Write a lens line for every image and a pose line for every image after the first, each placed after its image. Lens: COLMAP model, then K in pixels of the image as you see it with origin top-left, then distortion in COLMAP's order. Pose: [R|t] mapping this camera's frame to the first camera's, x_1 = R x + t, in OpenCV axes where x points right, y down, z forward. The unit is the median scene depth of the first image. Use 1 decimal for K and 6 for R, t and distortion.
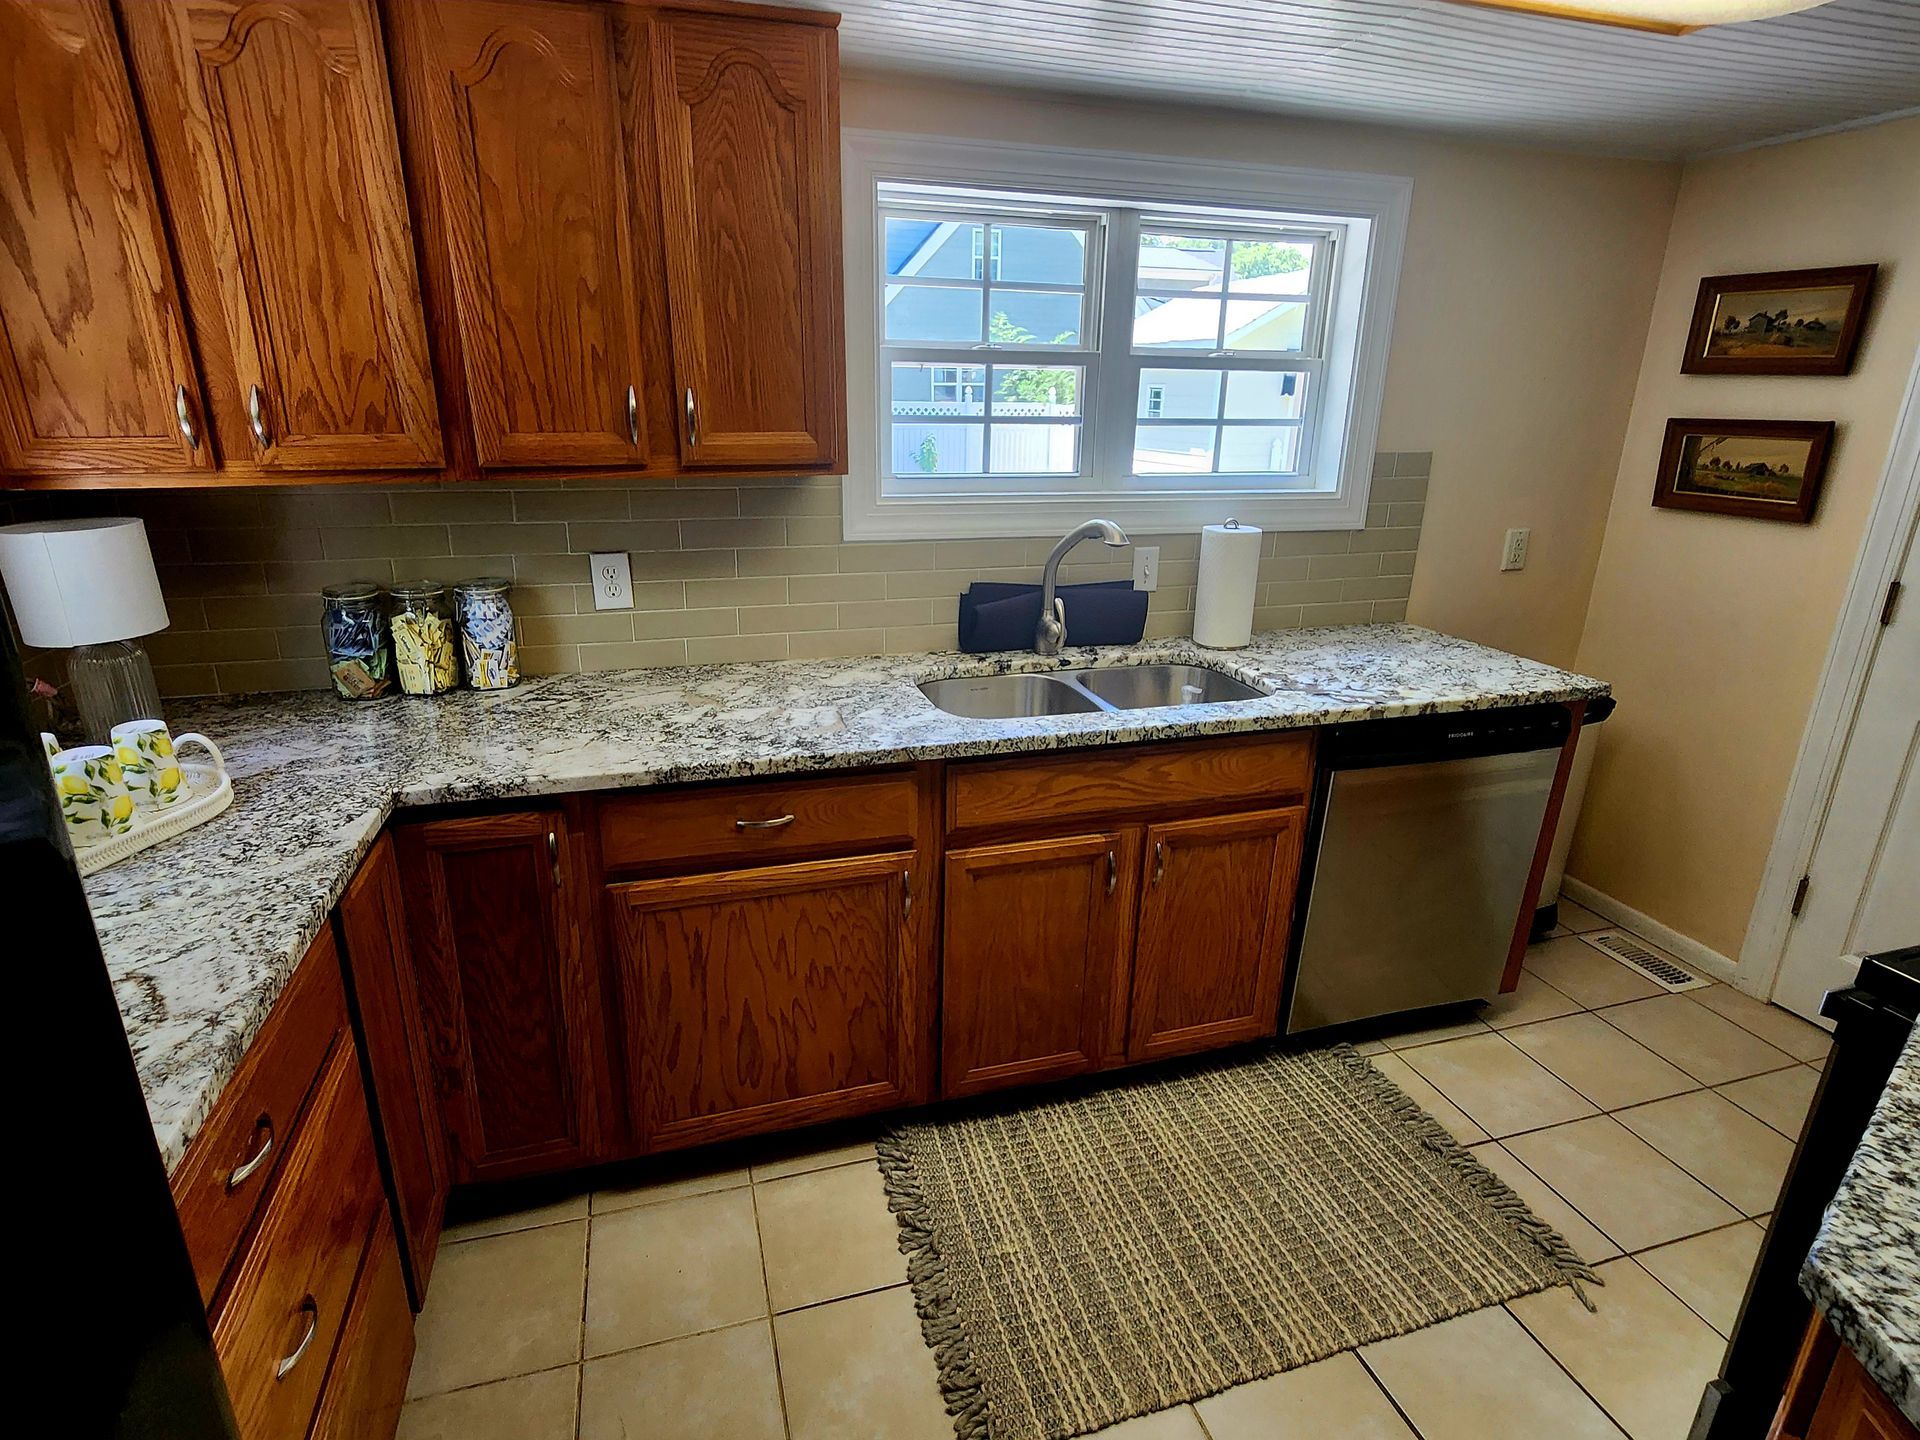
lens RADIAL K [[979.1, 0, 923.8], [0, 979.1, 716.7], [0, 0, 1]] dist [0.000471, 0.001660]
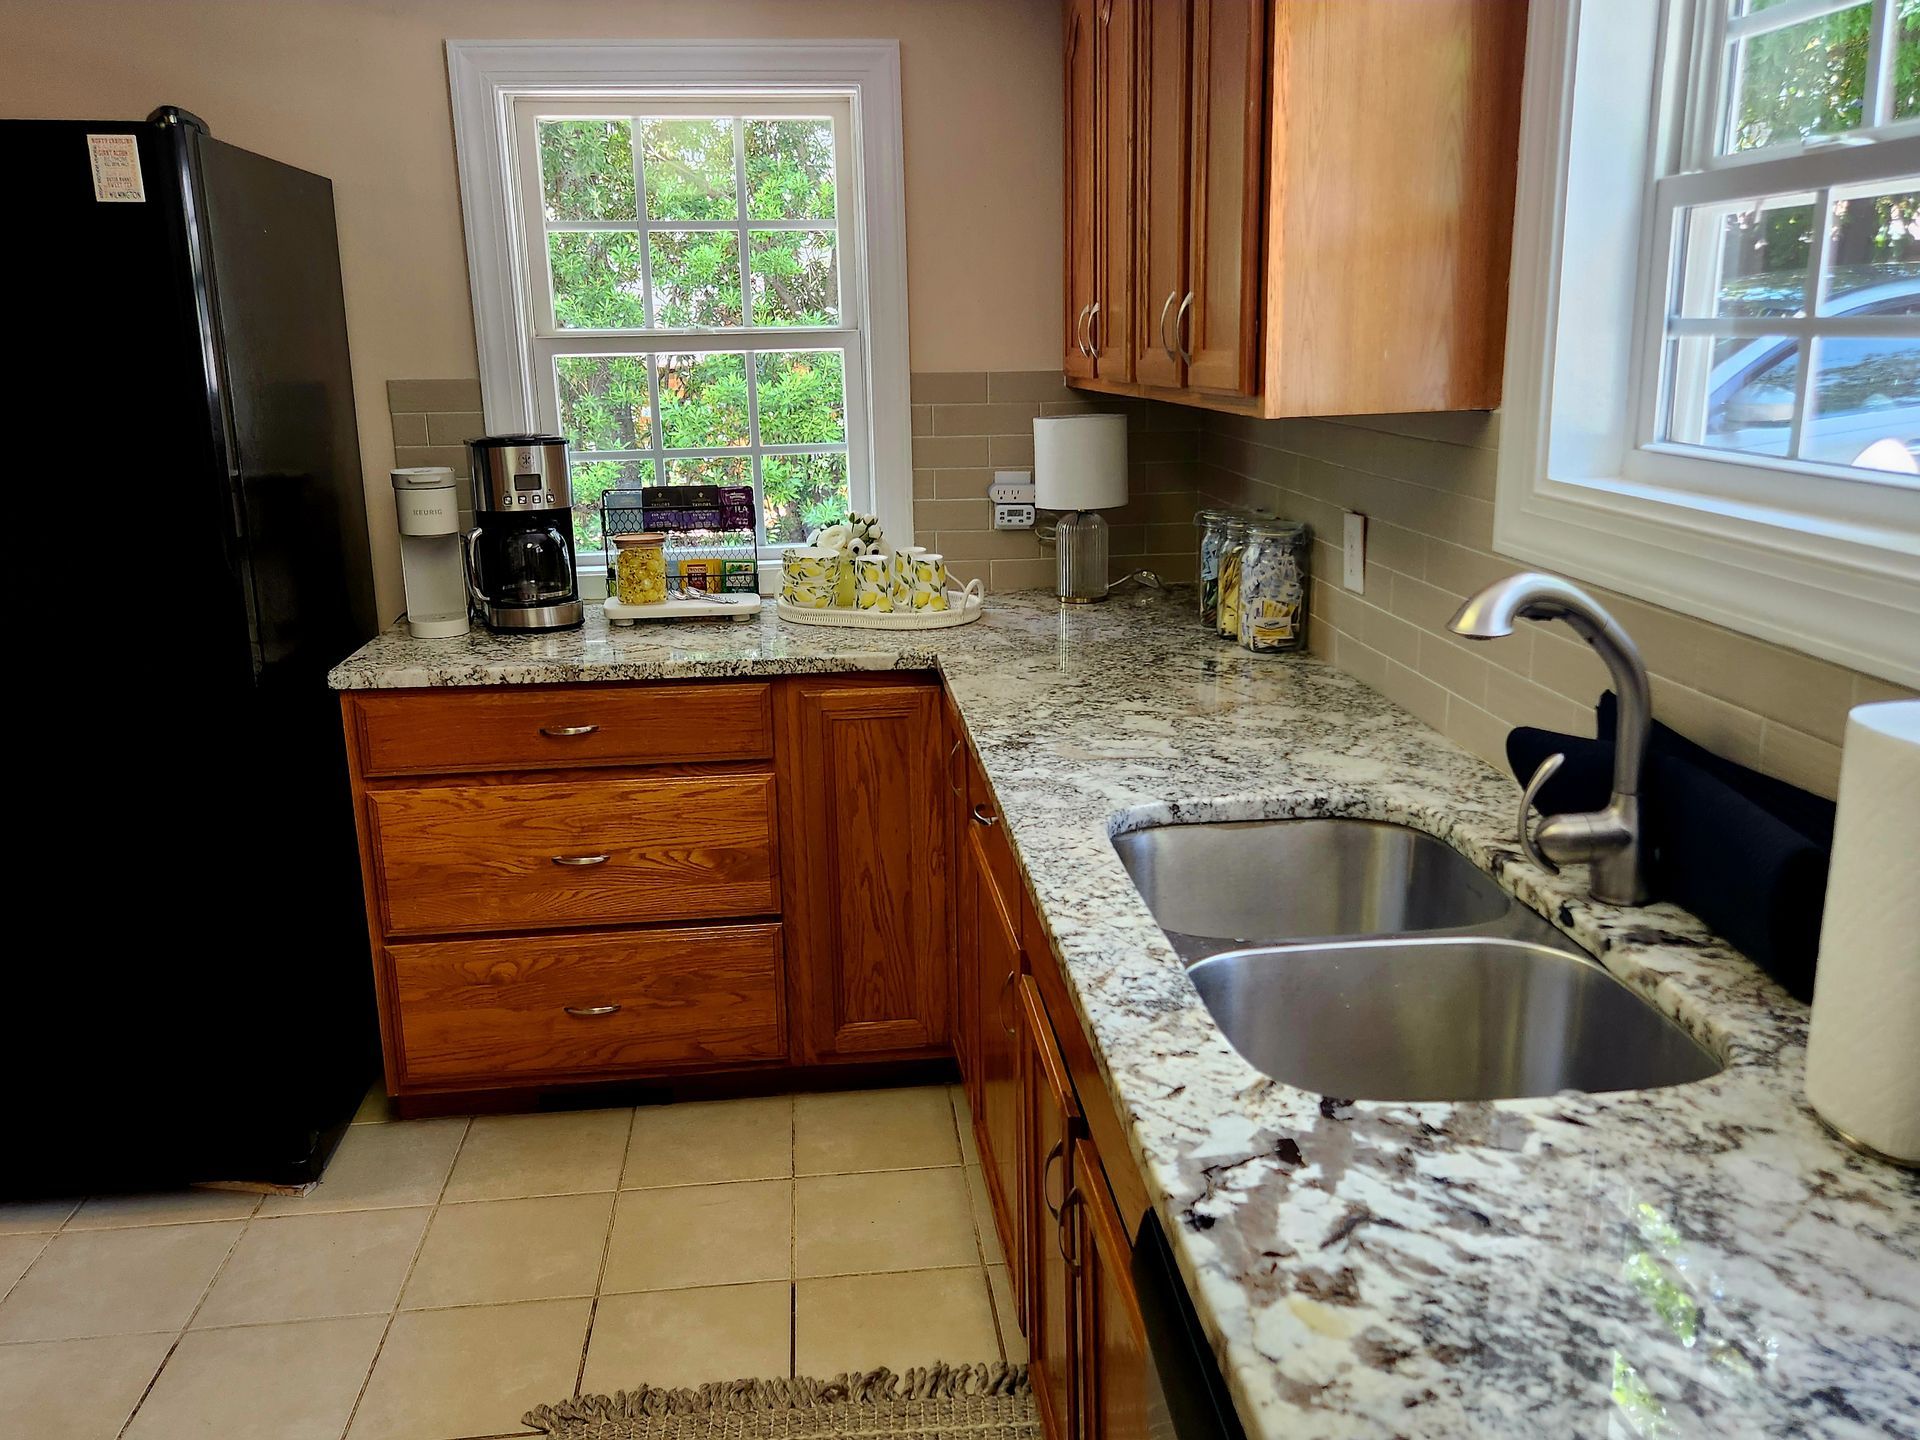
lens RADIAL K [[1560.5, 0, 962.2], [0, 1560.5, 730.1], [0, 0, 1]] dist [0.093159, -0.082592]
pose [[-0.178290, 0.242434, -0.953645, 0.920827], [-0.285877, 0.914606, 0.285956, -0.280747], [0.941534, 0.323608, -0.093758, 0.919264]]
